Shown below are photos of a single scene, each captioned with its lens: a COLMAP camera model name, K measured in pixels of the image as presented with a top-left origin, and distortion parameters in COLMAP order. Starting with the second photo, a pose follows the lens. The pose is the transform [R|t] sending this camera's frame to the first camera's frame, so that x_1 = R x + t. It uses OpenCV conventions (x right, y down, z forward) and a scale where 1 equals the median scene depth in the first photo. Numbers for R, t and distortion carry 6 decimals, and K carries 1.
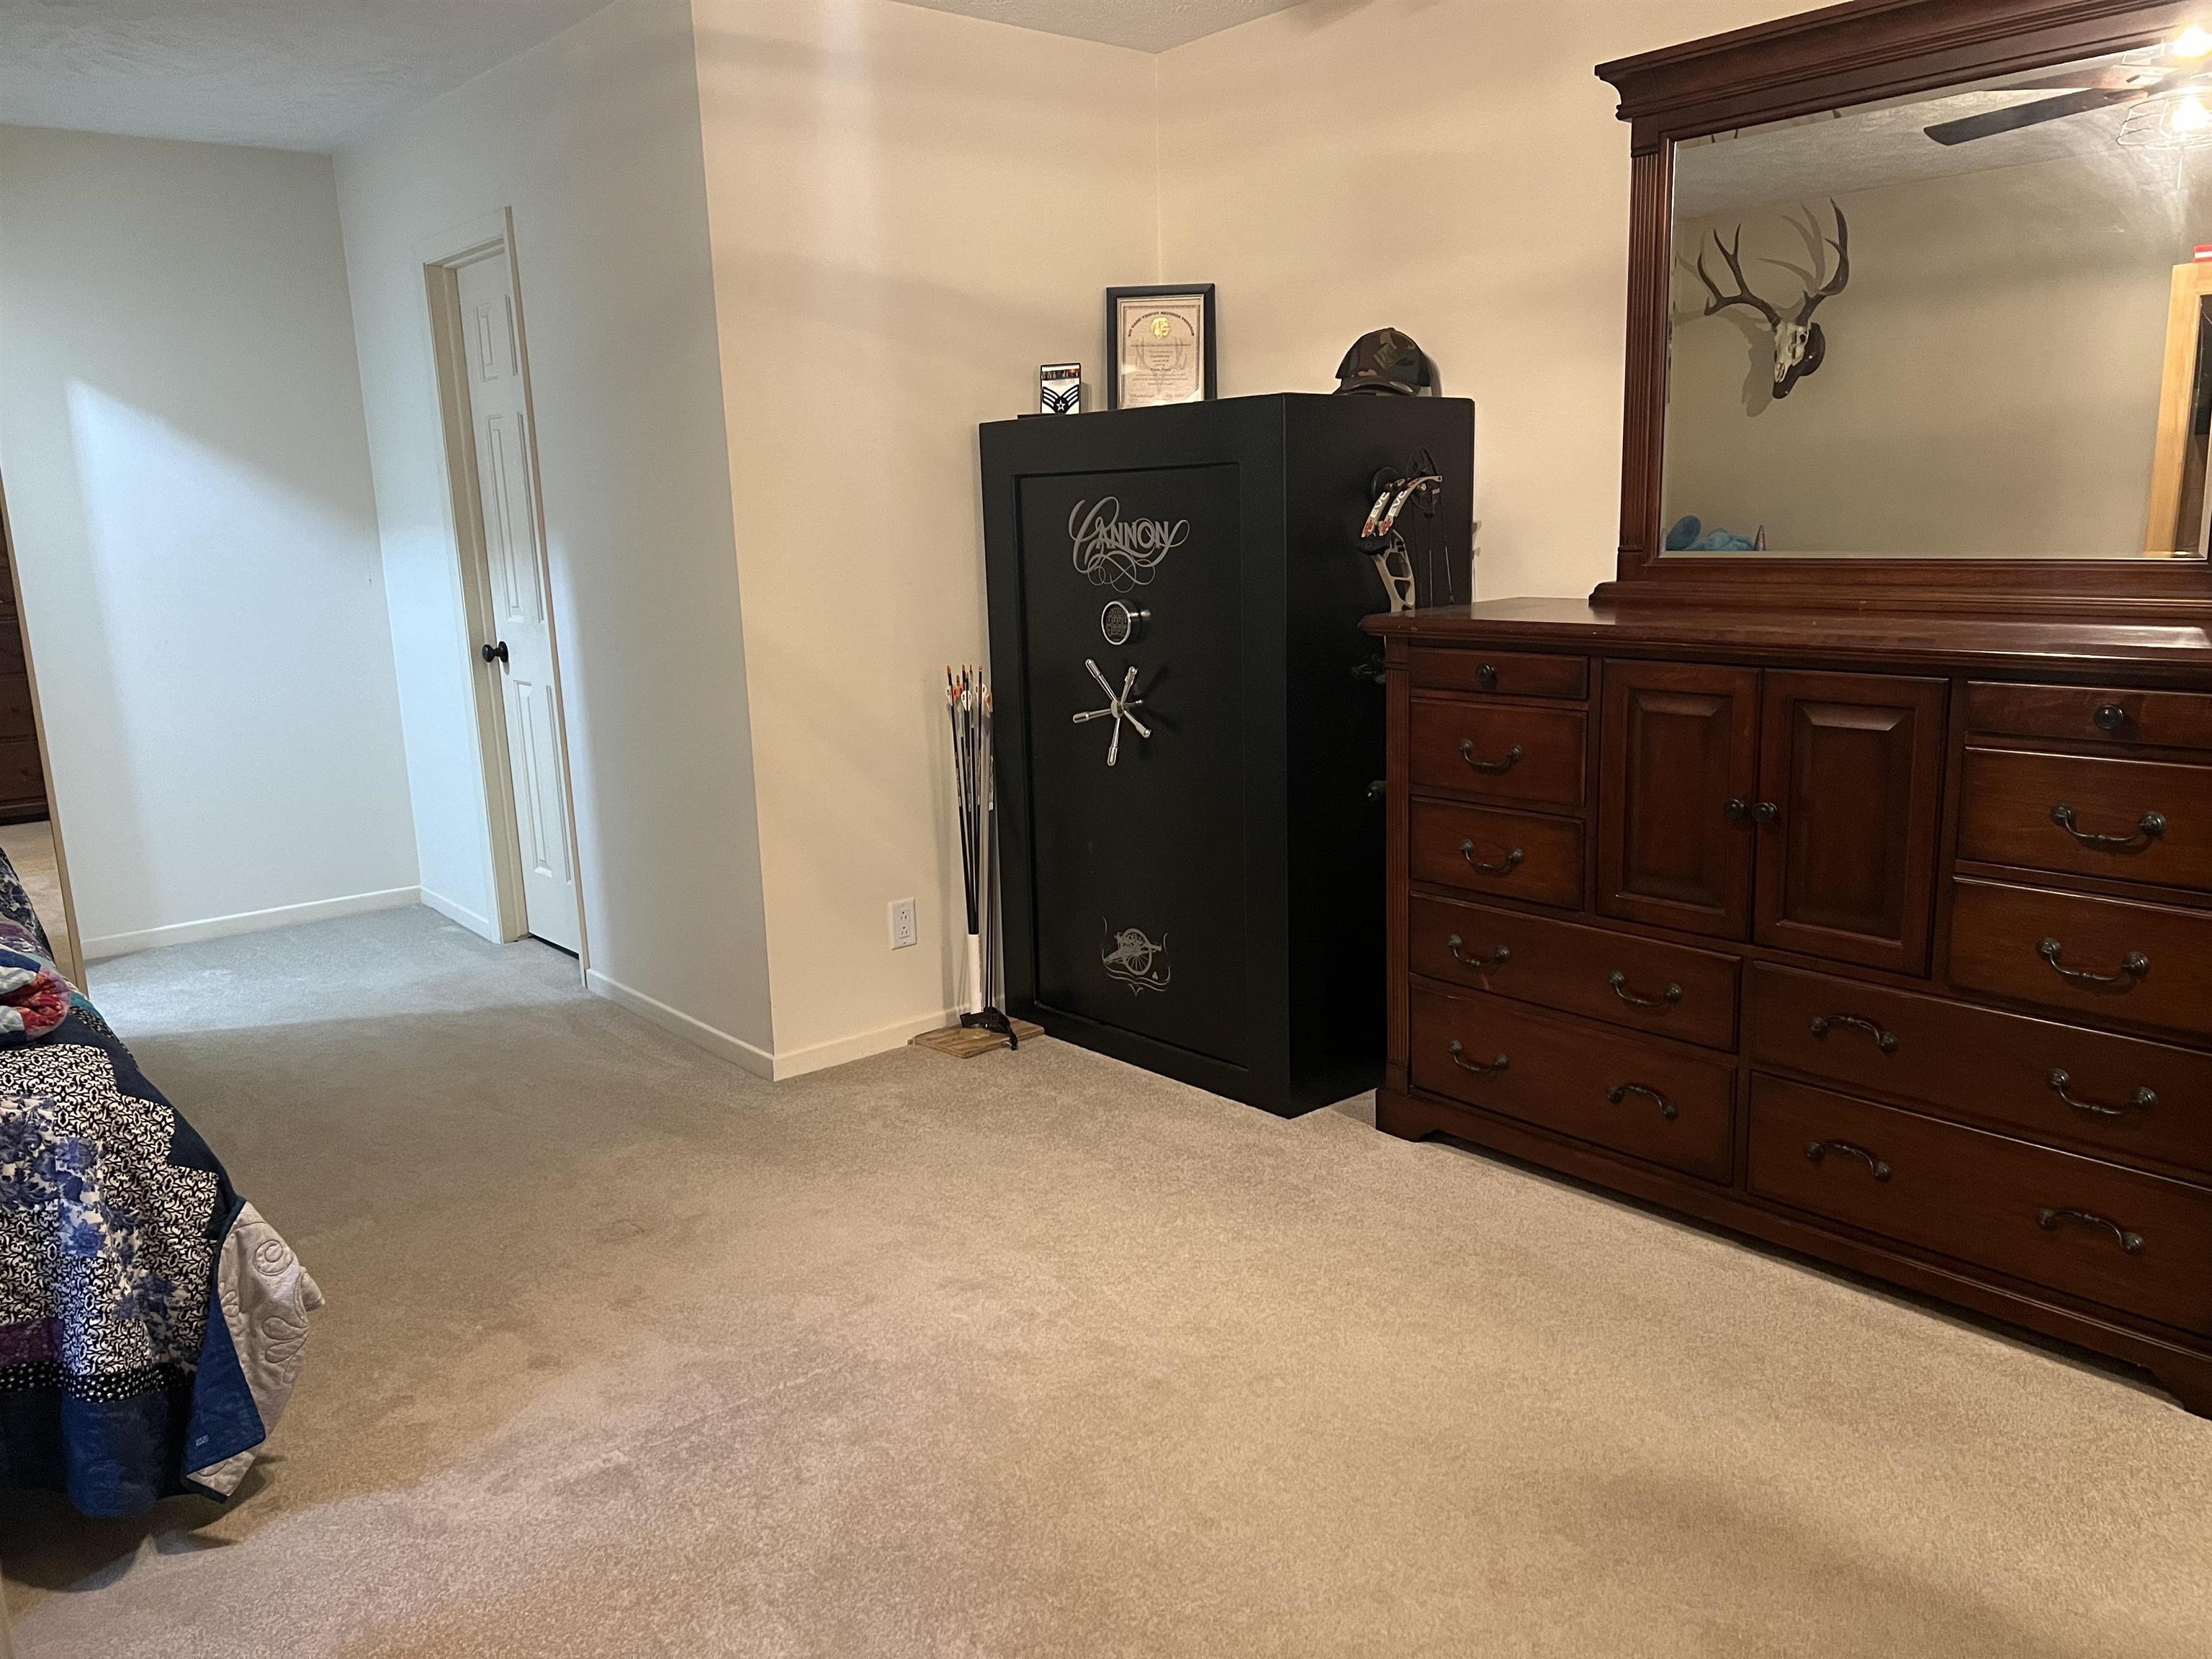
lens RADIAL K [[1636.4, 0, 1117.8], [0, 1636.4, 837.5], [0, 0, 1]] dist [0.084343, -0.103779]
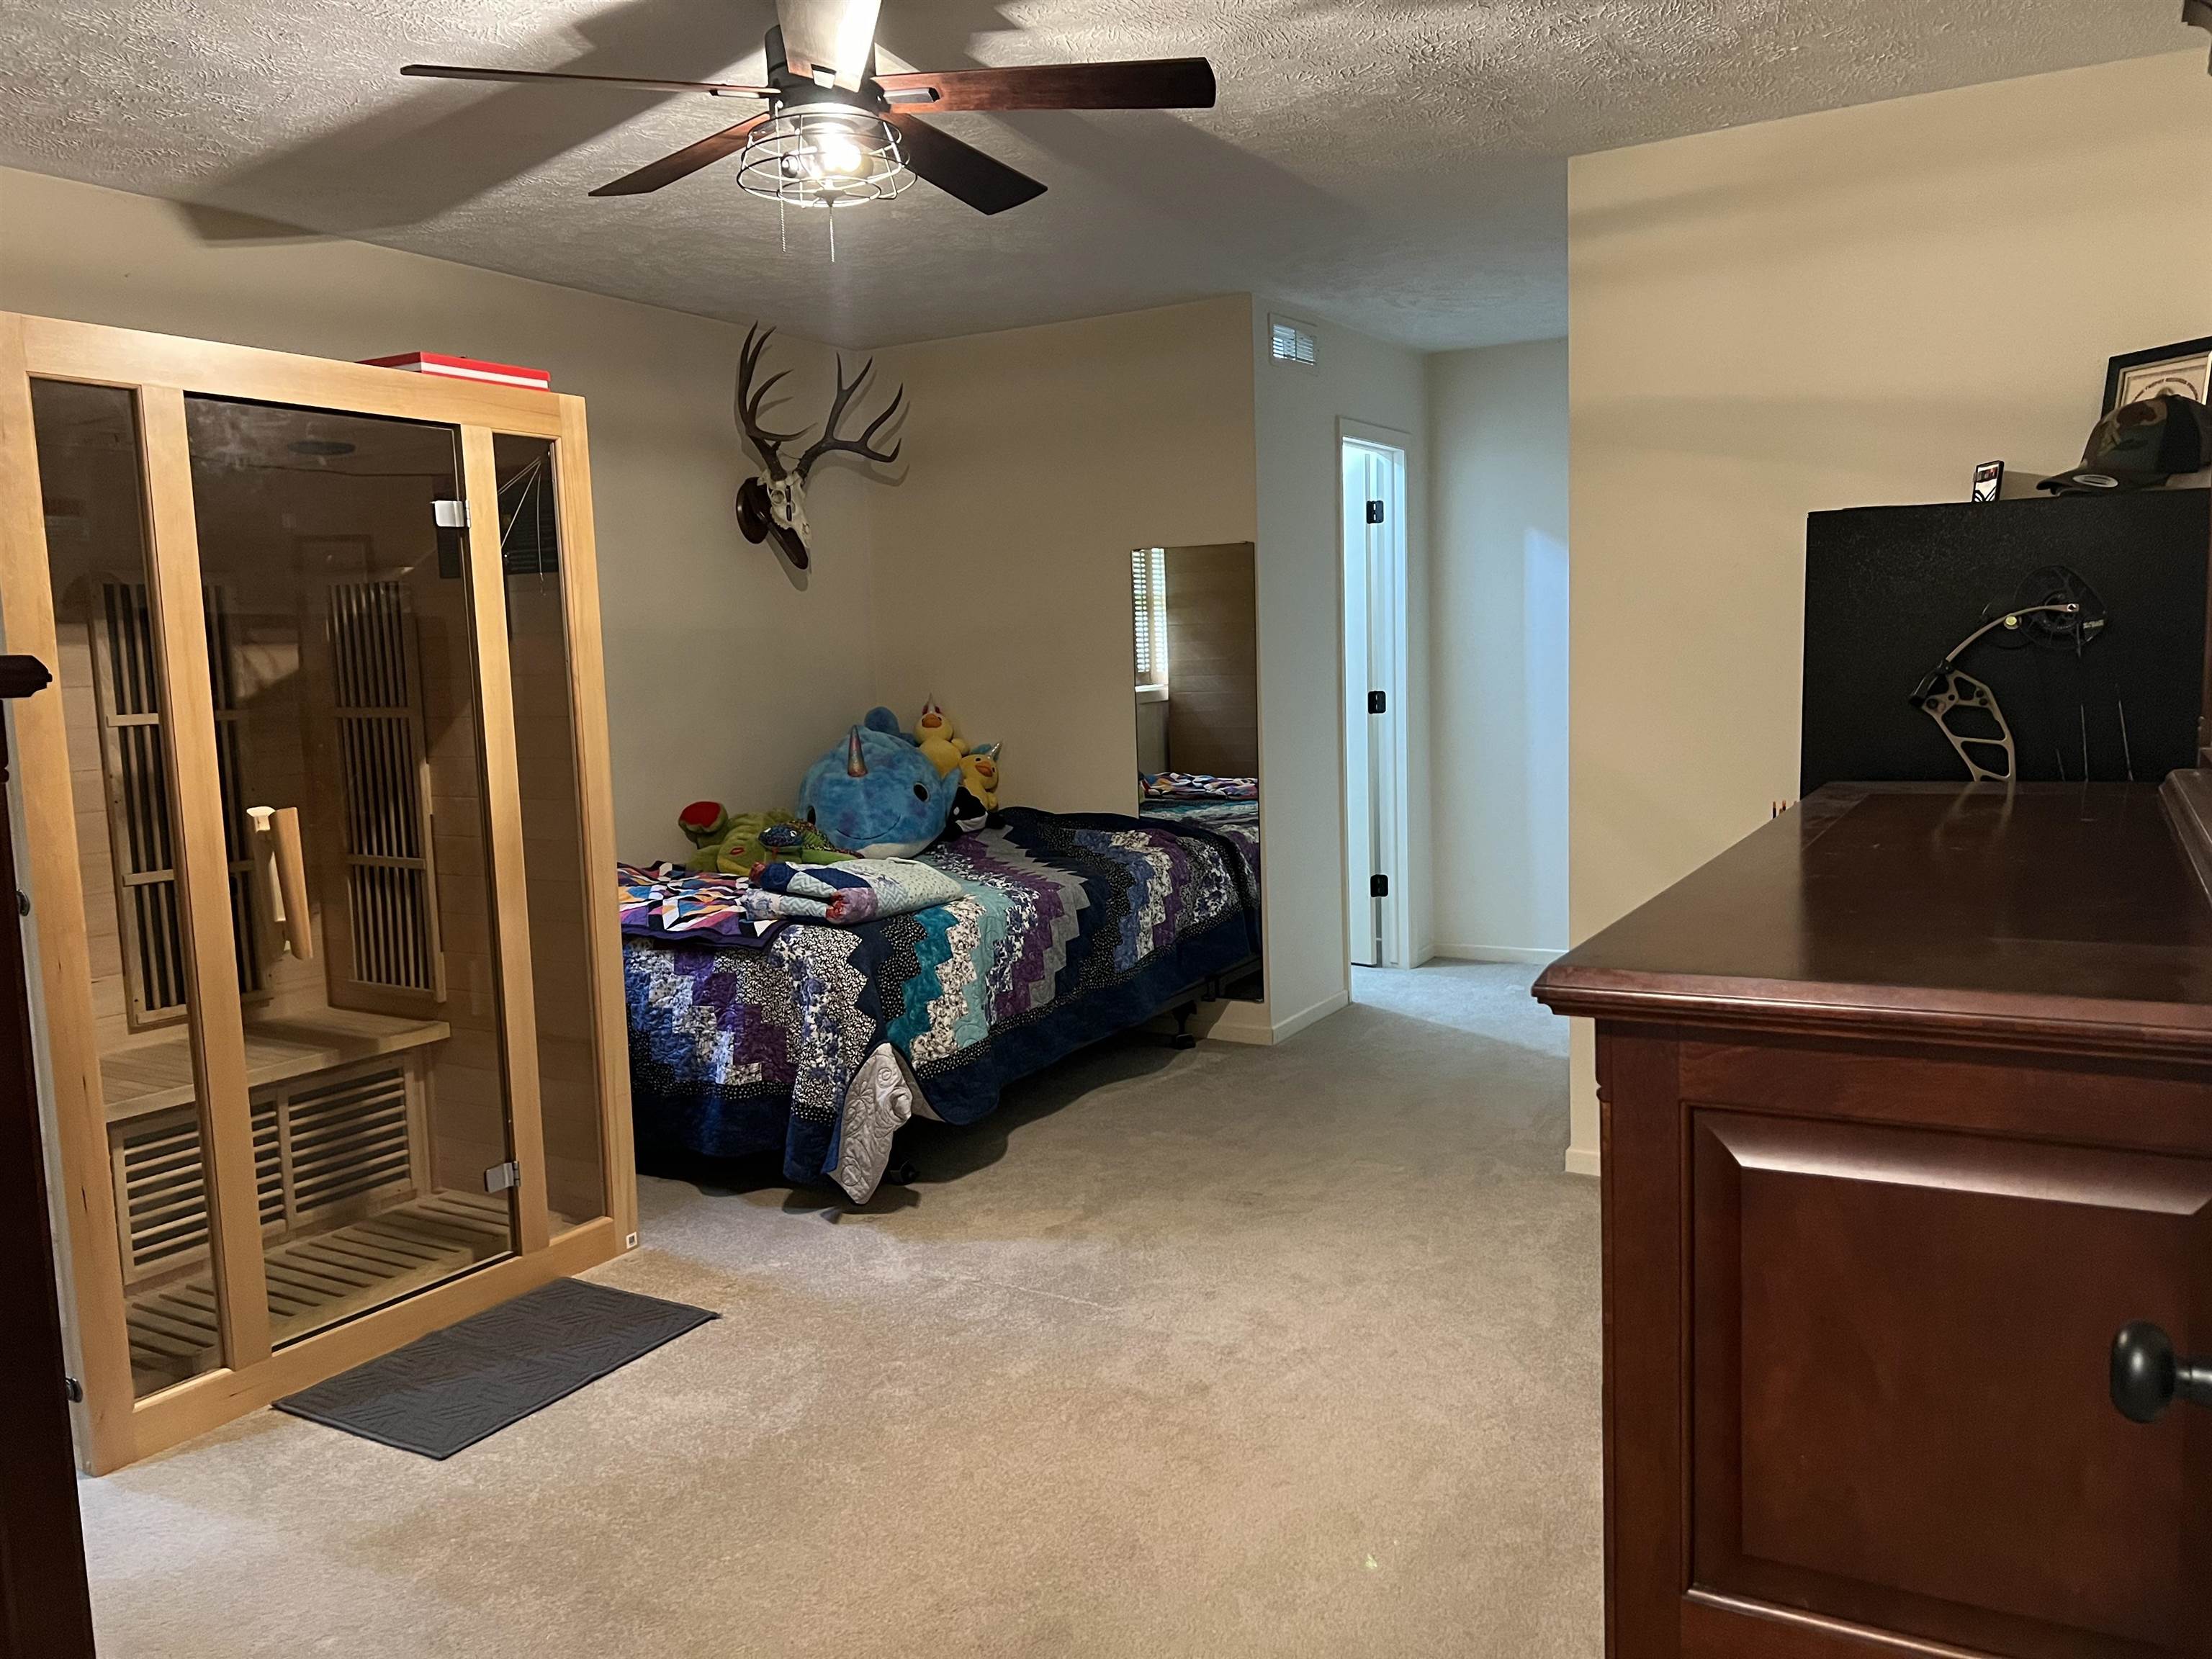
lens RADIAL K [[1691.6, 0, 1106.0], [0, 1691.6, 829.5], [0, 0, 1]] dist [0.005689, 0.002614]
pose [[0.339810, 0.124444, -0.932225, 0.980684], [-0.166862, 0.983460, 0.070460, -0.136708], [0.925574, 0.131610, 0.354954, 0.461628]]
